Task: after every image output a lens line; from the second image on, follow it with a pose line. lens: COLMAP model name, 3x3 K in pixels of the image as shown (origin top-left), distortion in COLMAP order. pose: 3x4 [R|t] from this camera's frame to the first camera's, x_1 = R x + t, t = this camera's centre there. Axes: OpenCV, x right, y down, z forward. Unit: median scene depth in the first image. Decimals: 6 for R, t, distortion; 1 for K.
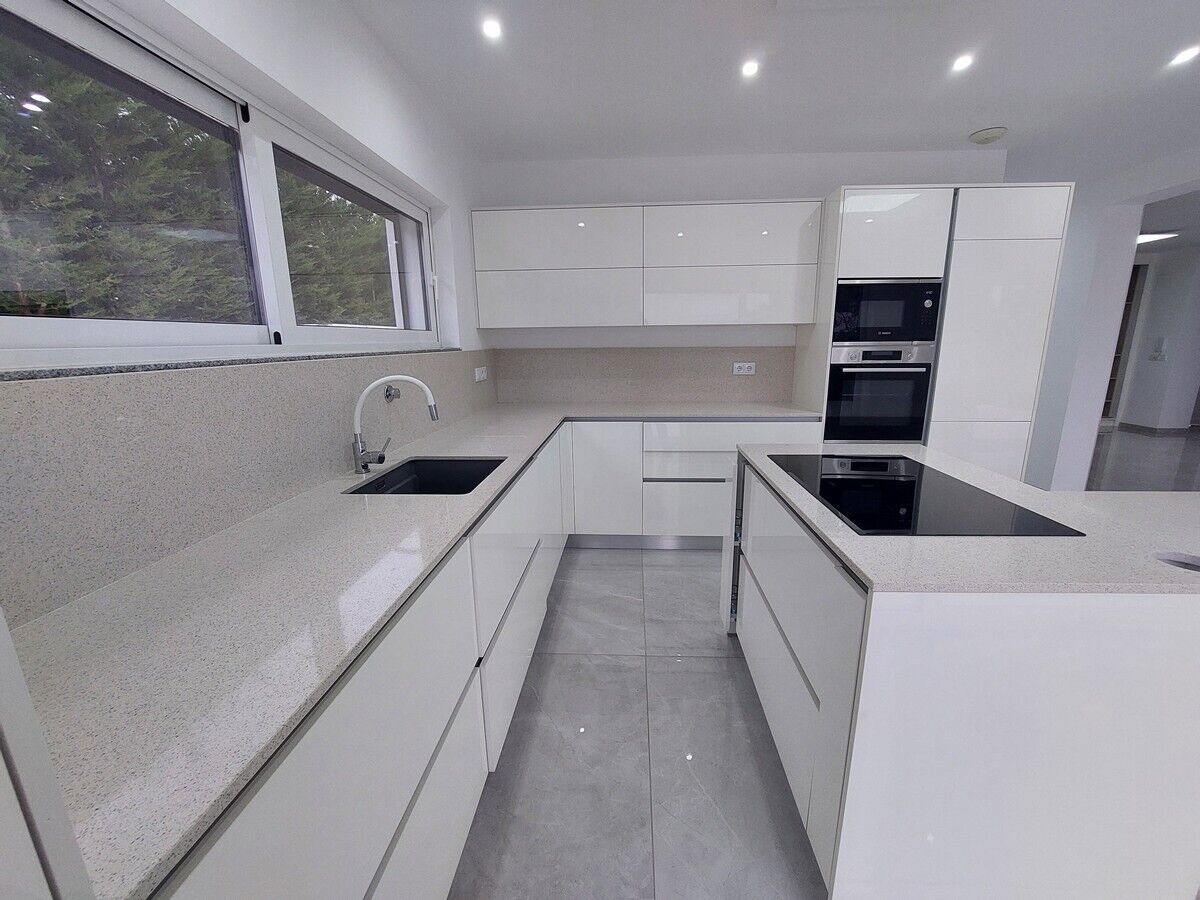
lens RADIAL K [[482.4, 0, 607.3], [0, 482.4, 447.4], [0, 0, 1]] dist [-0.016027, 0.000076]
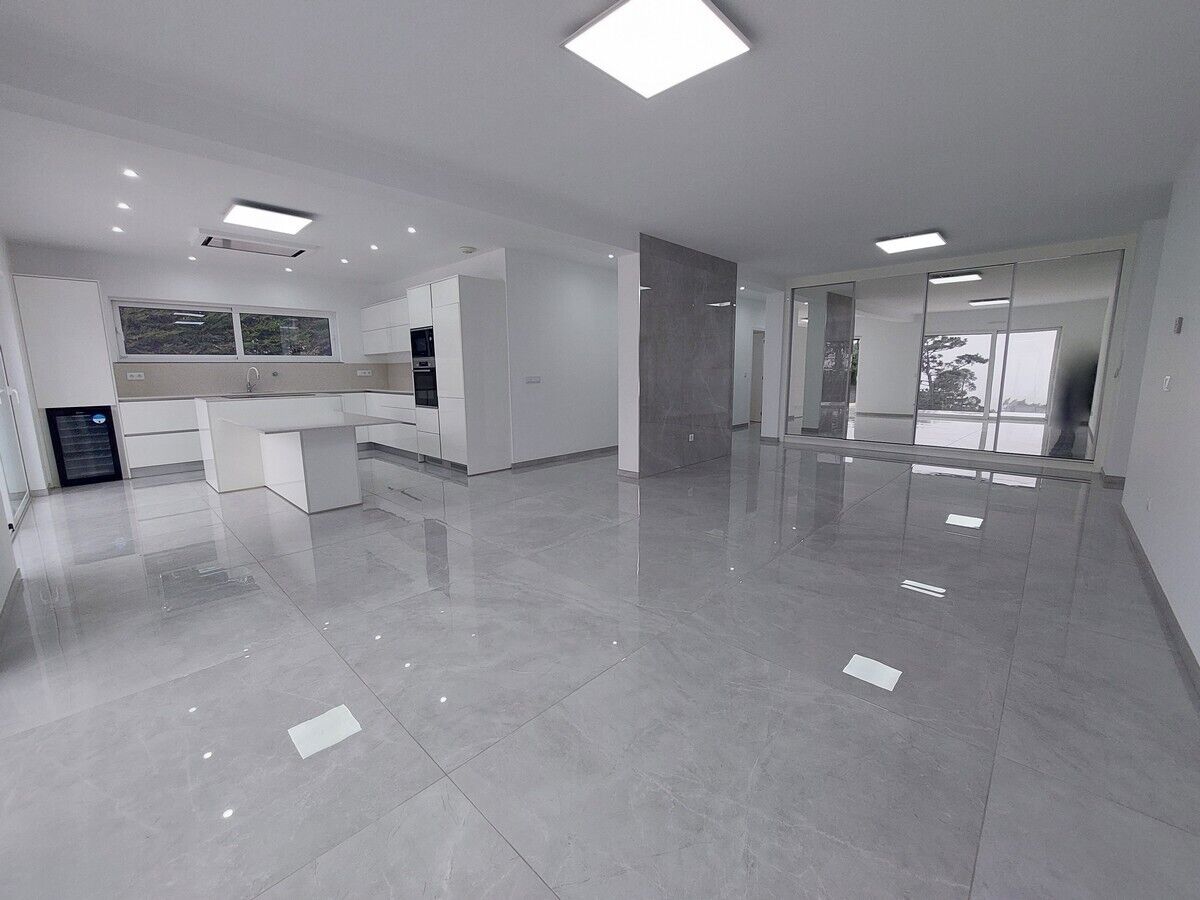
lens RADIAL K [[482.4, 0, 607.3], [0, 482.4, 447.4], [0, 0, 1]] dist [-0.016027, 0.000076]
pose [[0.762829, 0.106763, -0.637726, 2.542101], [-0.139379, 0.990239, -0.000944, 0.055511], [0.631400, 0.089606, 0.770263, -0.064851]]
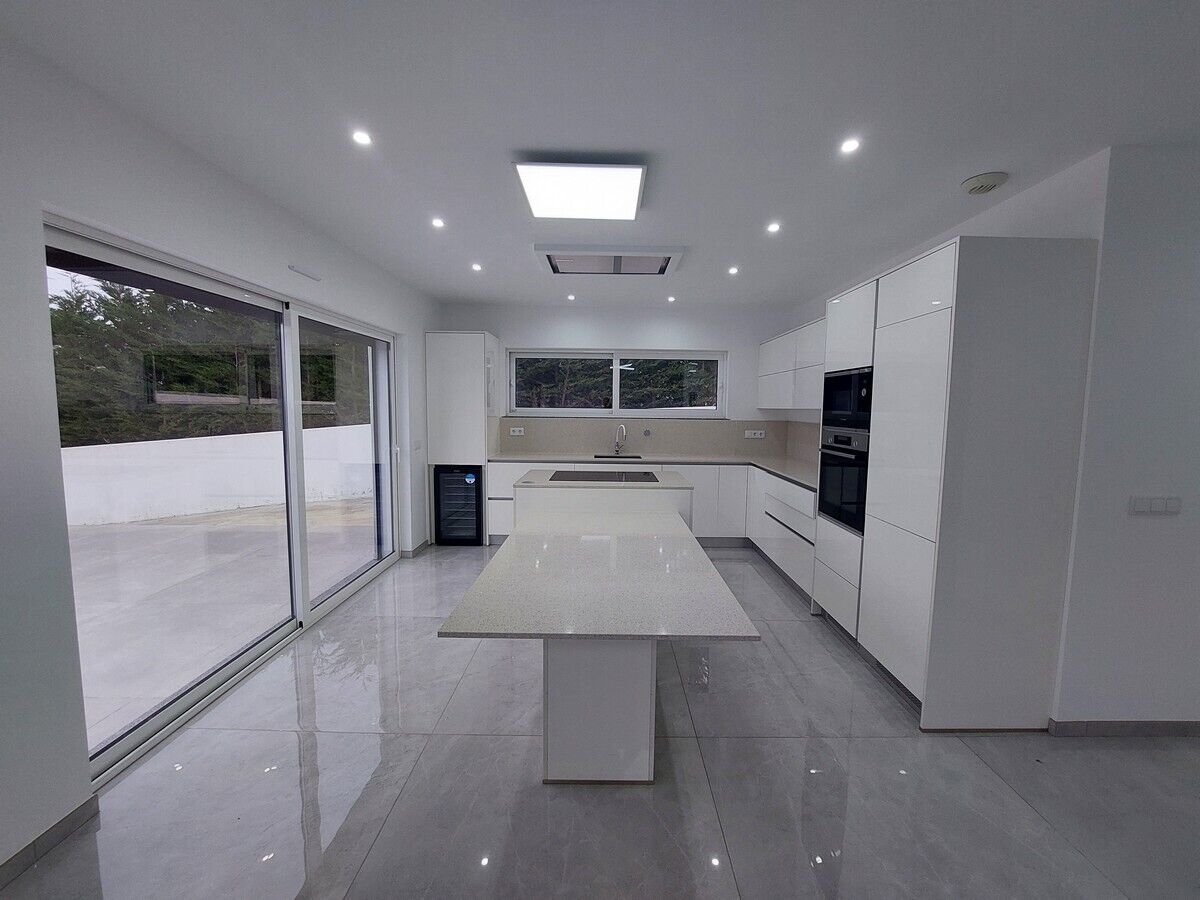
lens RADIAL K [[482.4, 0, 607.3], [0, 482.4, 447.4], [0, 0, 1]] dist [-0.016027, 0.000076]
pose [[0.053384, 0.096945, -0.993857, 1.606305], [-0.227719, 0.970233, 0.082409, -0.145467], [0.972262, 0.221920, 0.073872, 0.418846]]
